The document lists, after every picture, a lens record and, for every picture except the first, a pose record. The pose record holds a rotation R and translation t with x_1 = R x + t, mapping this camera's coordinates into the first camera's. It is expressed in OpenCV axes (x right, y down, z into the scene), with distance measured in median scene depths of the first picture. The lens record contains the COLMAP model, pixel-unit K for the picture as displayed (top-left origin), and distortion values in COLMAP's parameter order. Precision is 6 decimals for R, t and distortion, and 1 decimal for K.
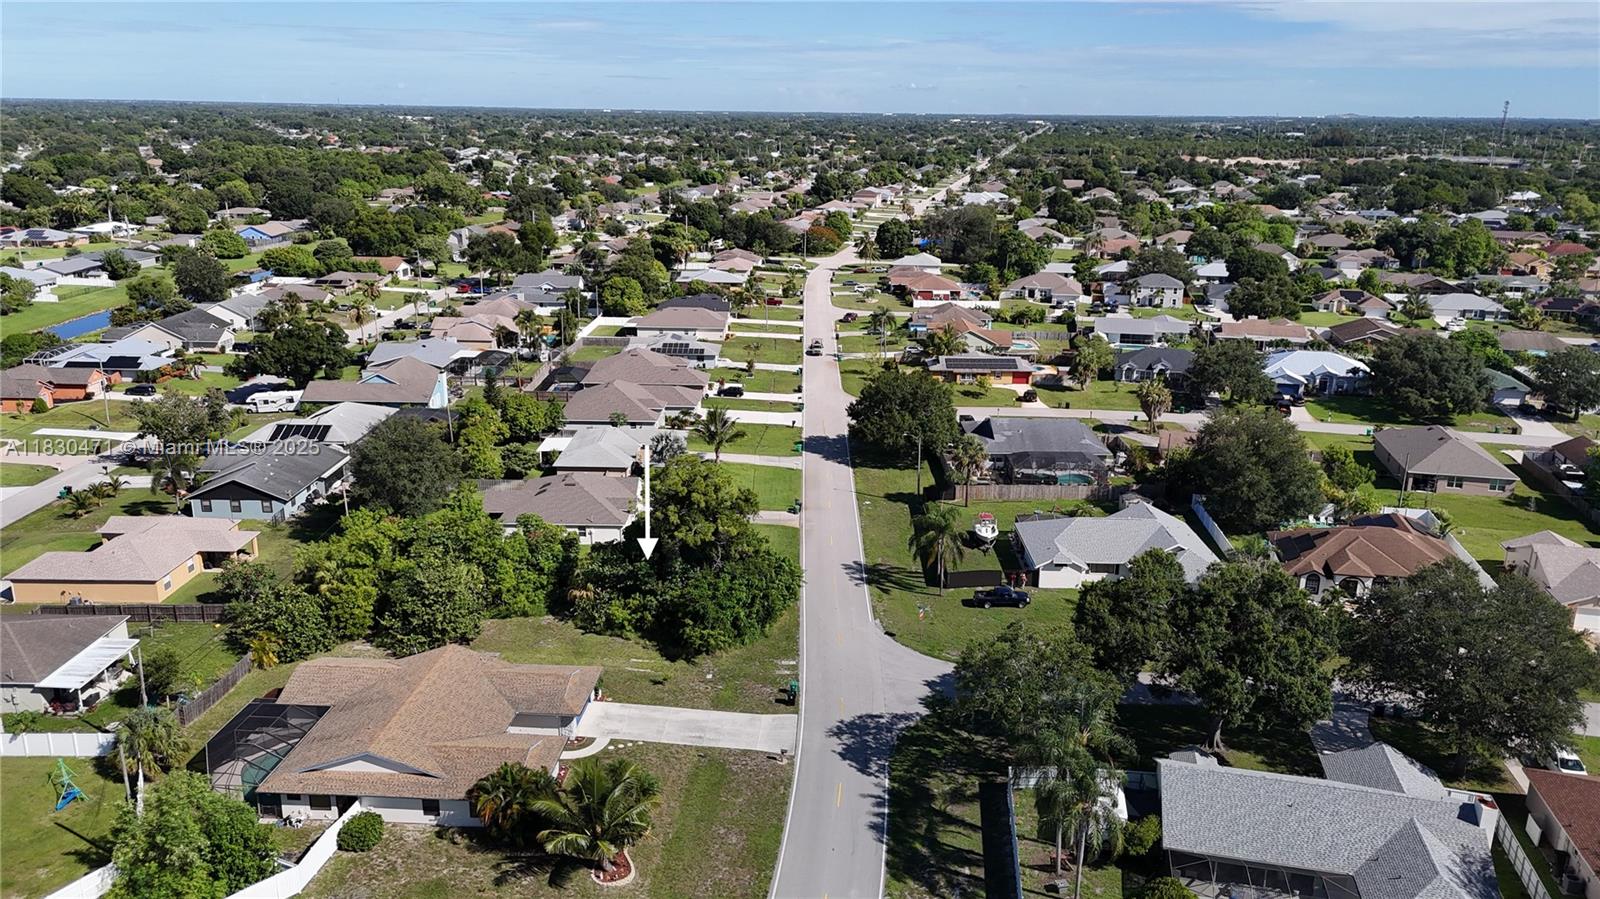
lens RADIAL K [[1174.6, 0, 799.4], [0, 1174.6, 455.7], [0, 0, 1]] dist [0.078076, -0.082764]
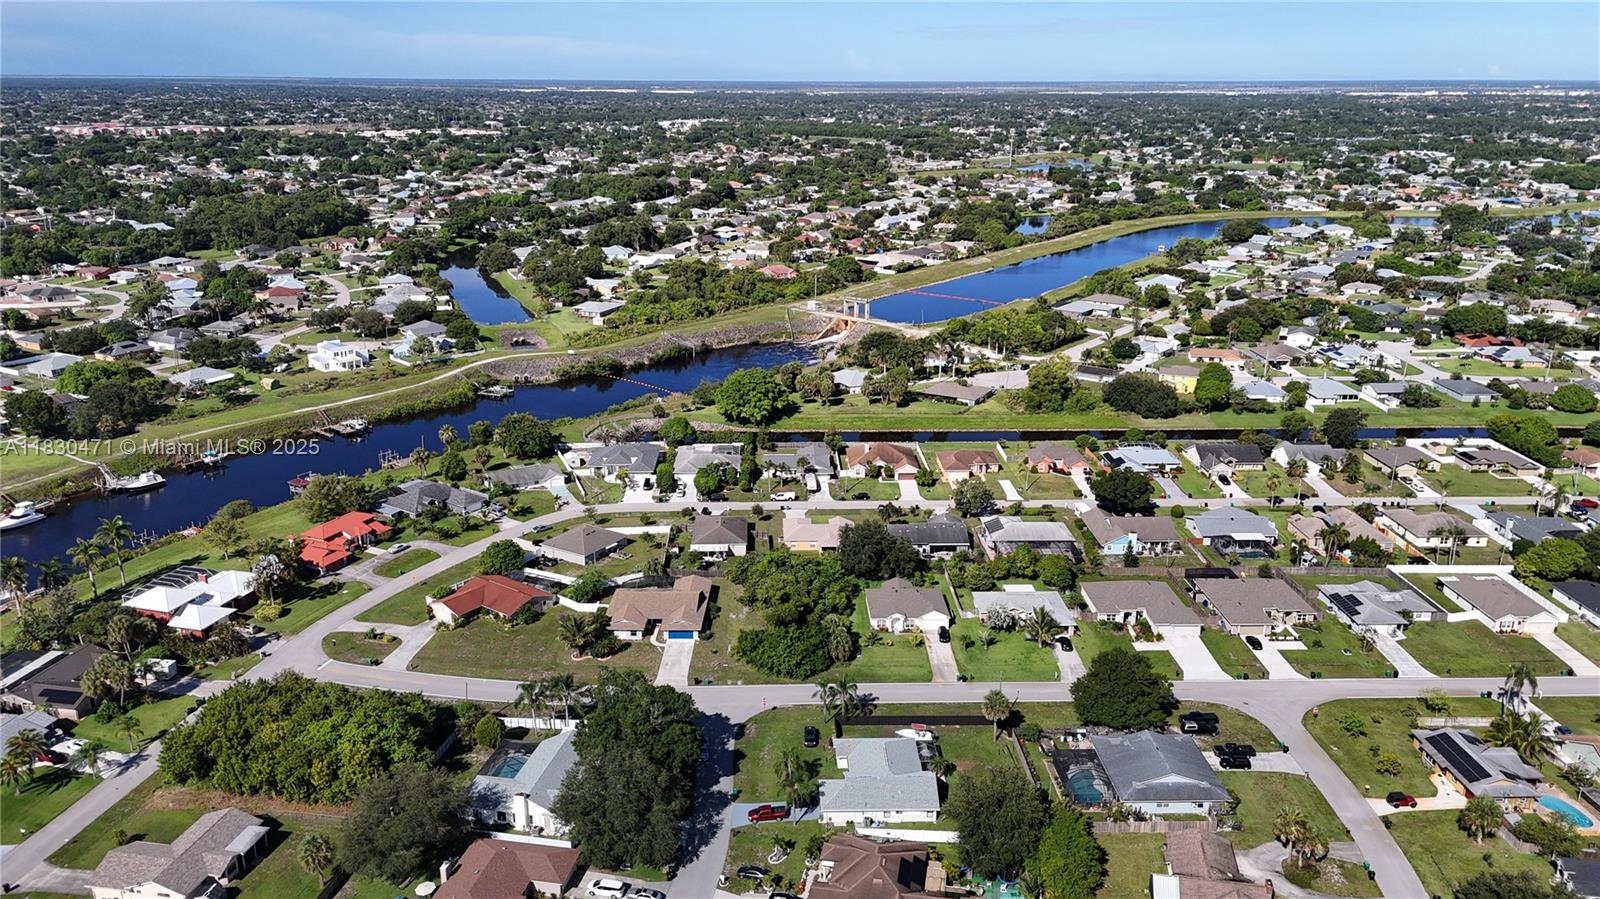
lens RADIAL K [[1174.6, 0, 800.0], [0, 1174.6, 446.6], [0, 0, 1]] dist [0.078076, -0.082764]
pose [[0.038723, 0.285067, -0.957725, 1.067180], [-0.282299, 0.922522, 0.263174, -0.447296], [0.958545, 0.260174, 0.116197, 0.439663]]
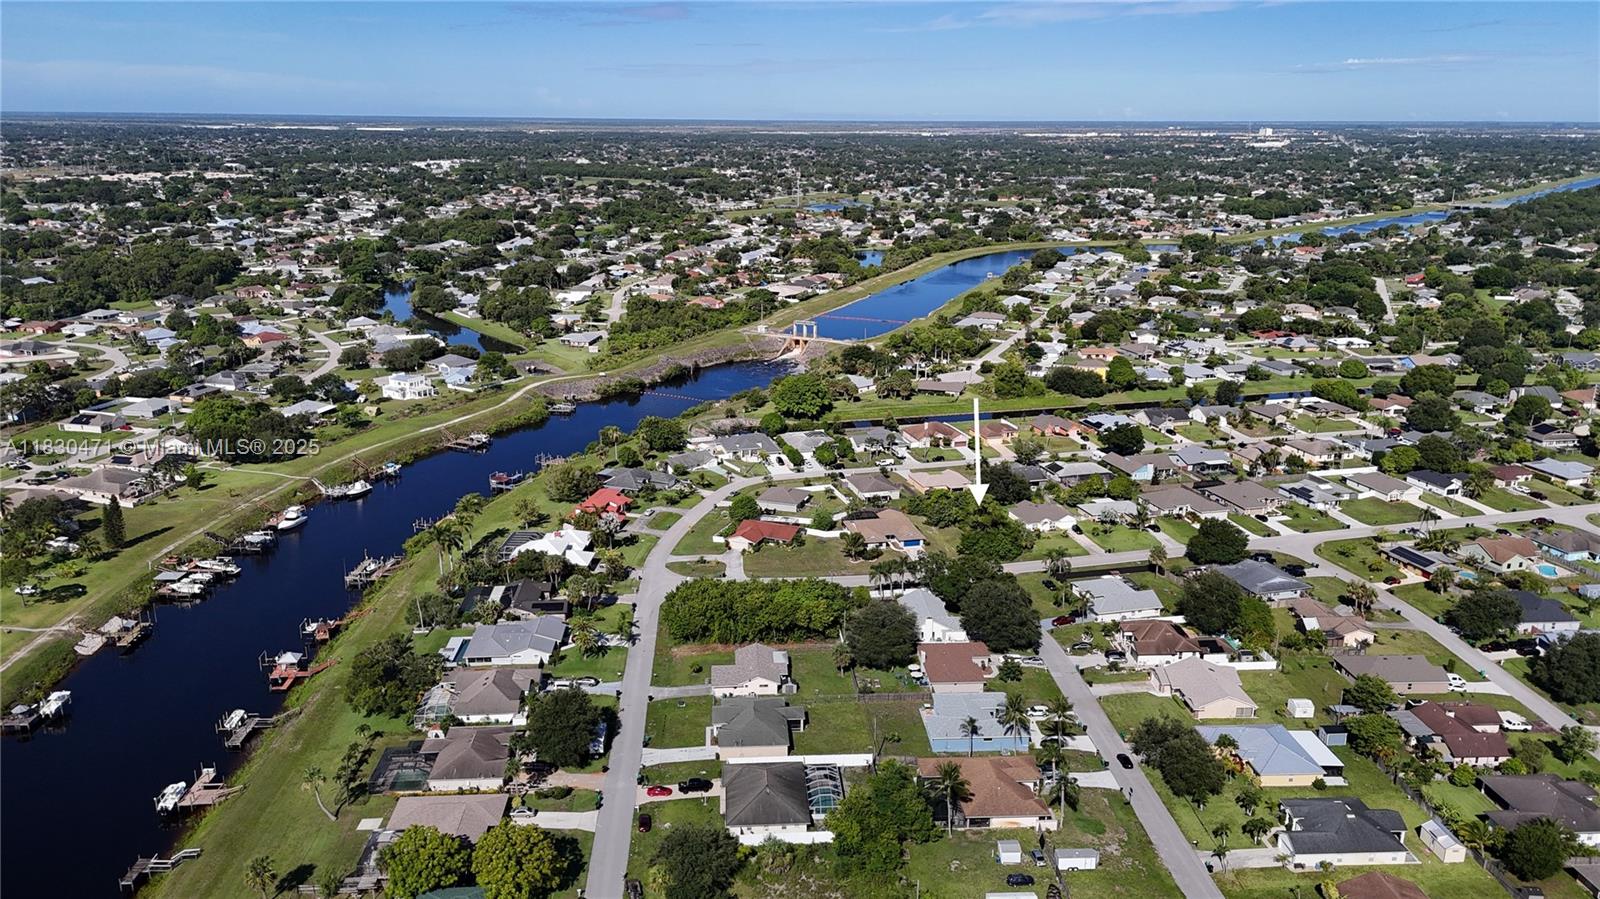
lens RADIAL K [[1174.6, 0, 798.5], [0, 1174.6, 447.4], [0, 0, 1]] dist [0.078076, -0.082764]
pose [[0.278731, 0.248062, -0.927779, 1.528805], [-0.270985, 0.947124, 0.171822, -0.301322], [0.921345, 0.203522, 0.331214, -0.288532]]
